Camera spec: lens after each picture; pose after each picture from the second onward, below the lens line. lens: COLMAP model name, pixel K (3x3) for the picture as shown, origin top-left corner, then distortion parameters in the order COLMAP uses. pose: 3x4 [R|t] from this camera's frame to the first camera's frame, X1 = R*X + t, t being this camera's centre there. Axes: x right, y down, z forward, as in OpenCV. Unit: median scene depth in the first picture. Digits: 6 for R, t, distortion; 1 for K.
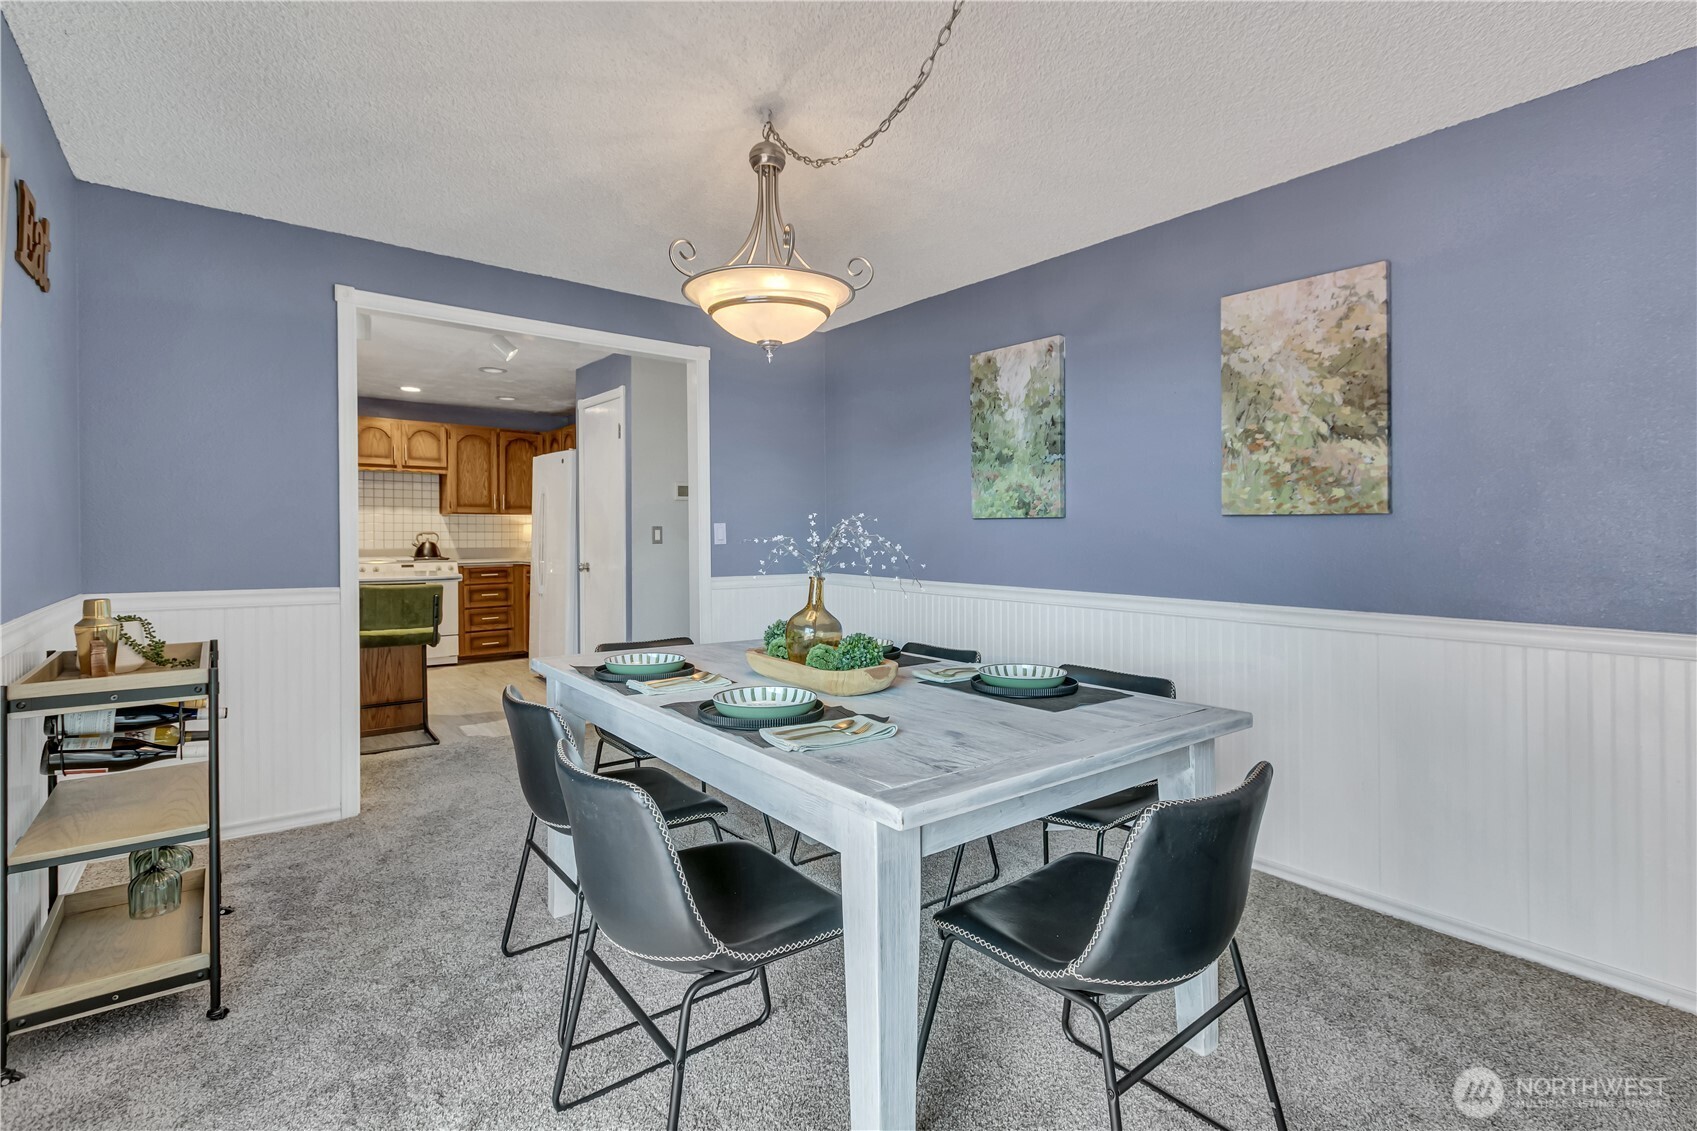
lens RADIAL K [[802.1, 0, 870.6], [0, 802.1, 539.7], [0, 0, 1]] dist [-0.003042, -0.000216]
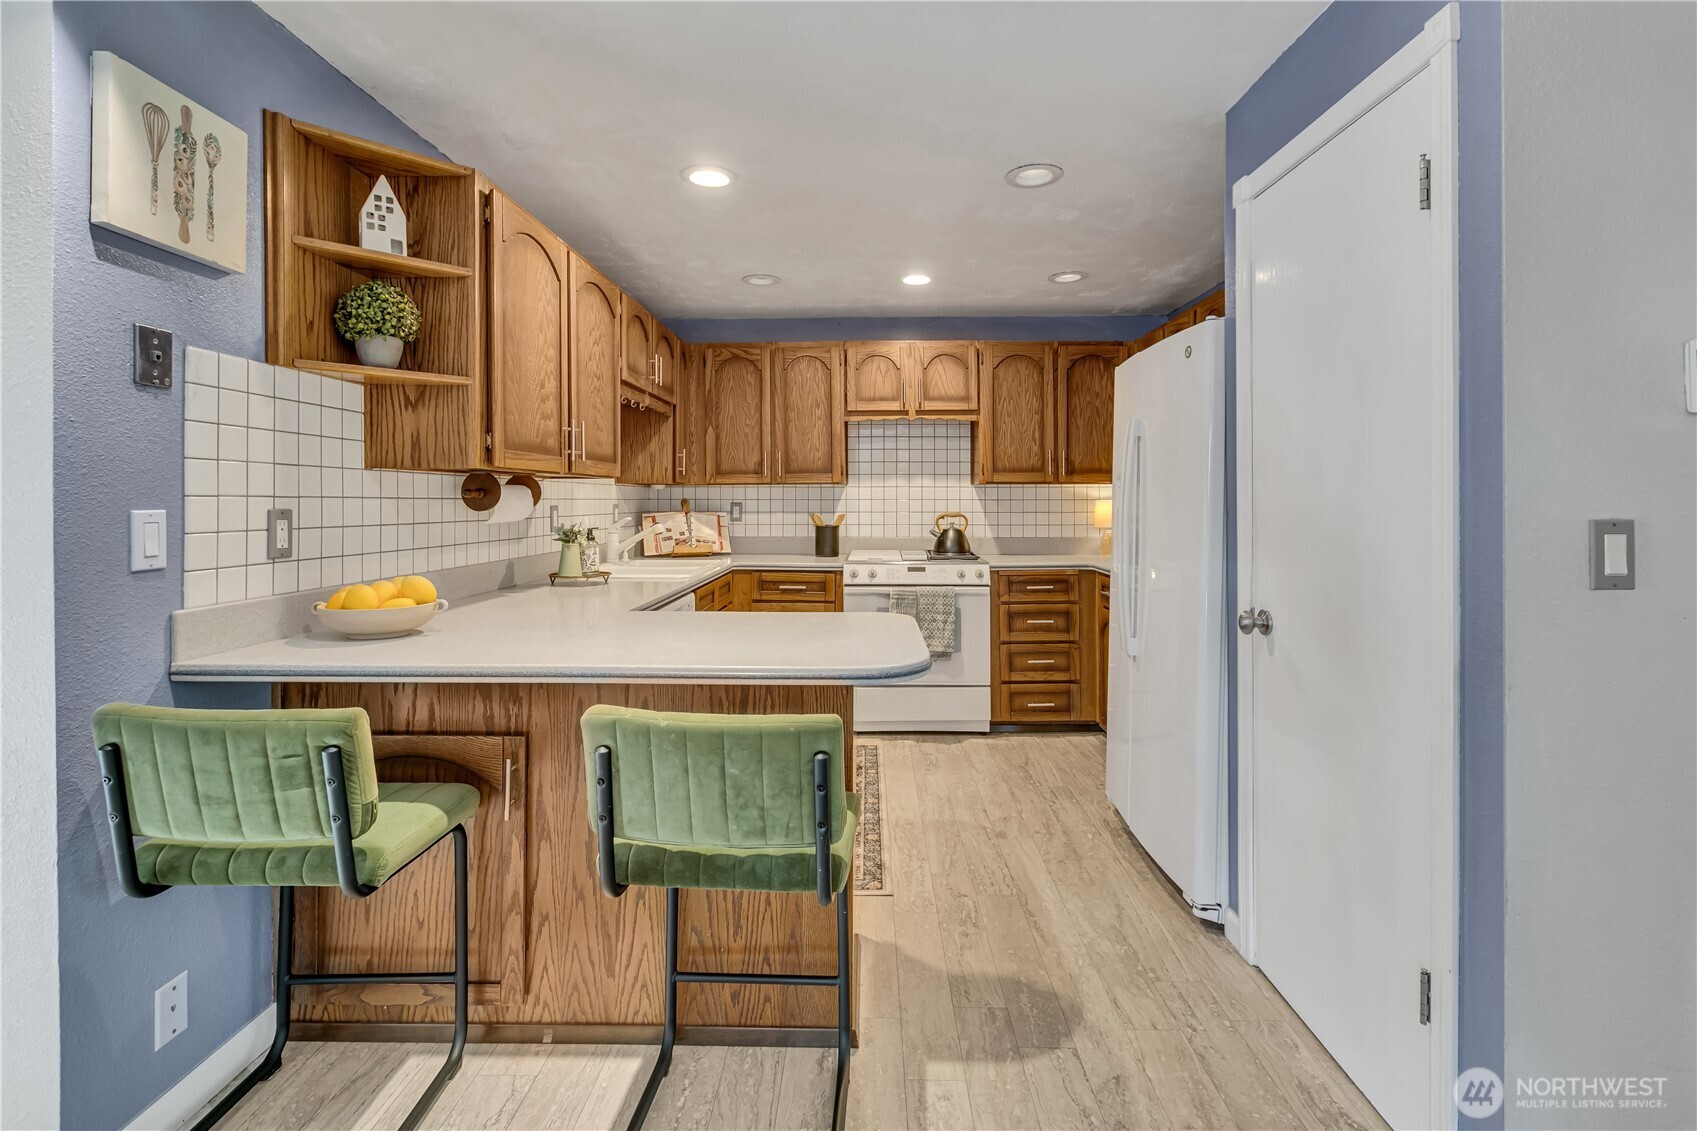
lens RADIAL K [[801.3, 0, 843.6], [0, 801.3, 503.6], [0, 0, 1]] dist [-0.001485, -0.000232]
pose [[0.756540, -0.000763, -0.653946, -0.198064], [-0.003034, 0.999984, -0.004677, -0.013807], [0.653940, 0.005522, 0.756526, 0.455962]]
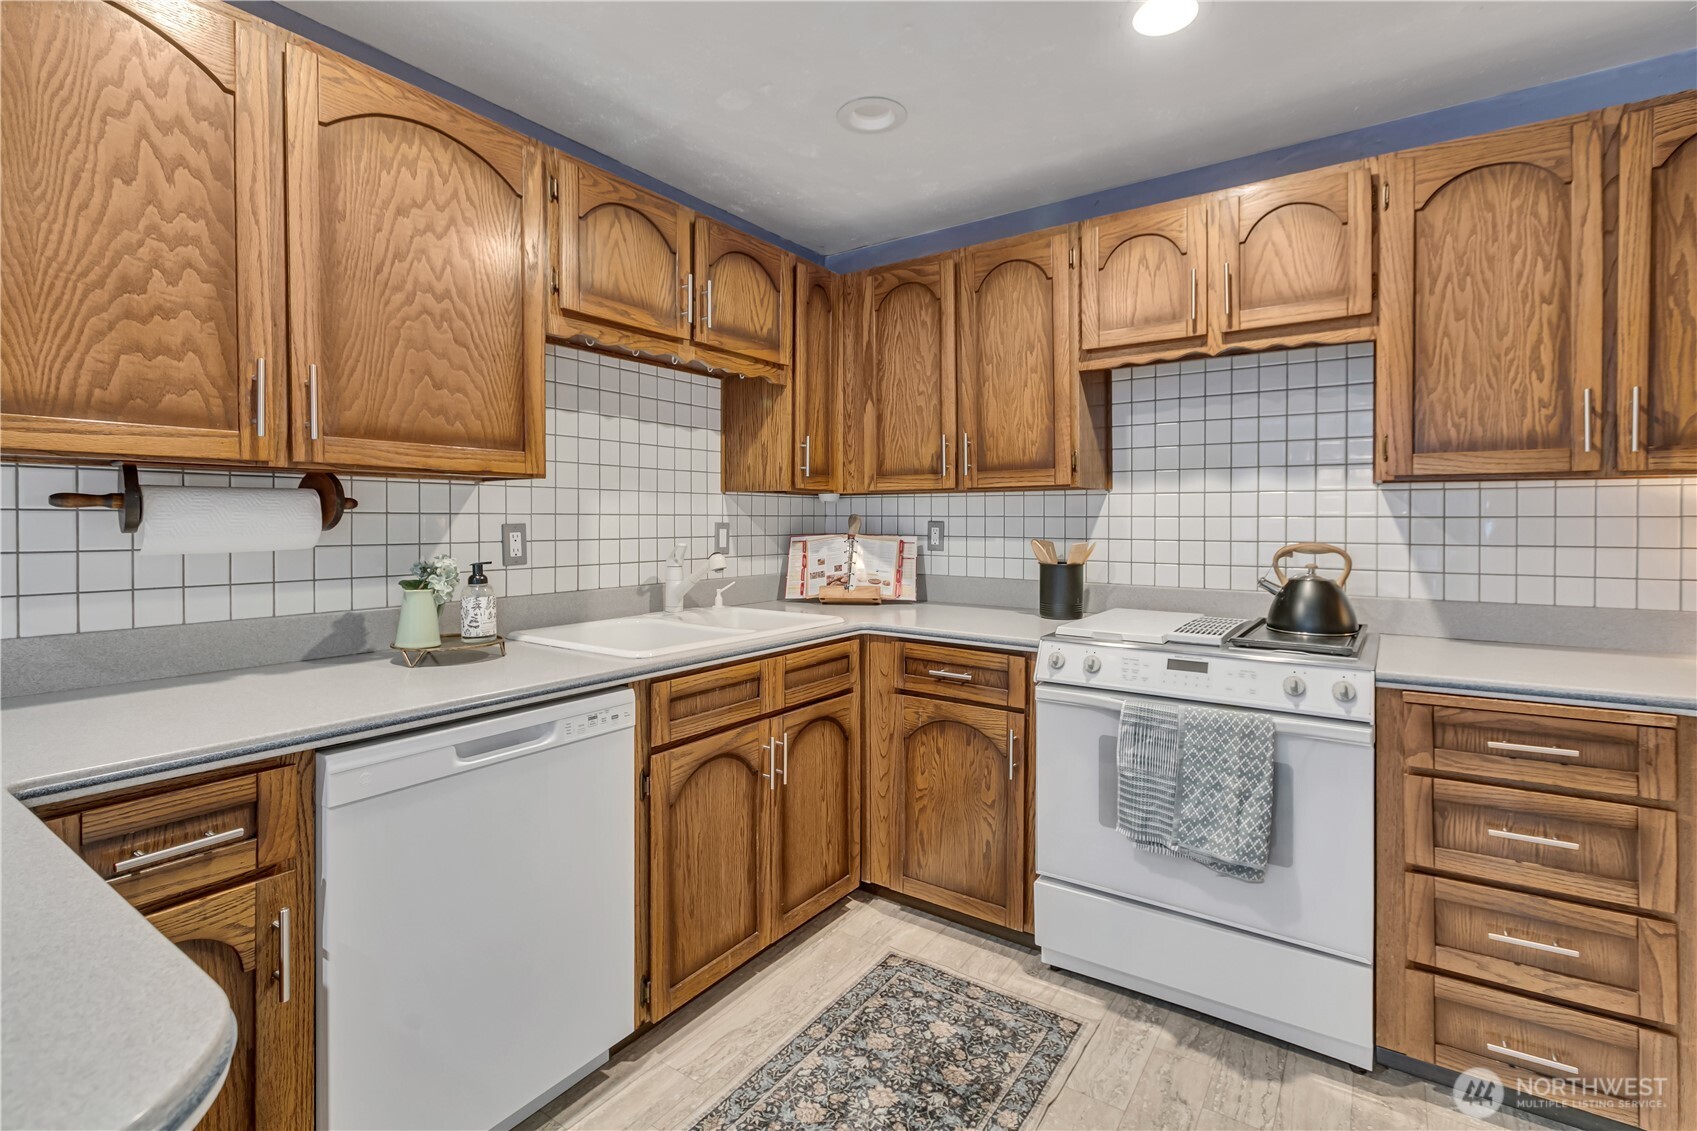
lens RADIAL K [[789.4, 0, 848.8], [0, 789.4, 531.3], [0, 0, 1]] dist [-0.001310, -0.000450]
pose [[0.283428, 0.011285, -0.958927, -0.315871], [-0.010090, 0.999910, 0.008785, -0.015489], [0.958940, 0.007186, 0.283517, 0.744911]]
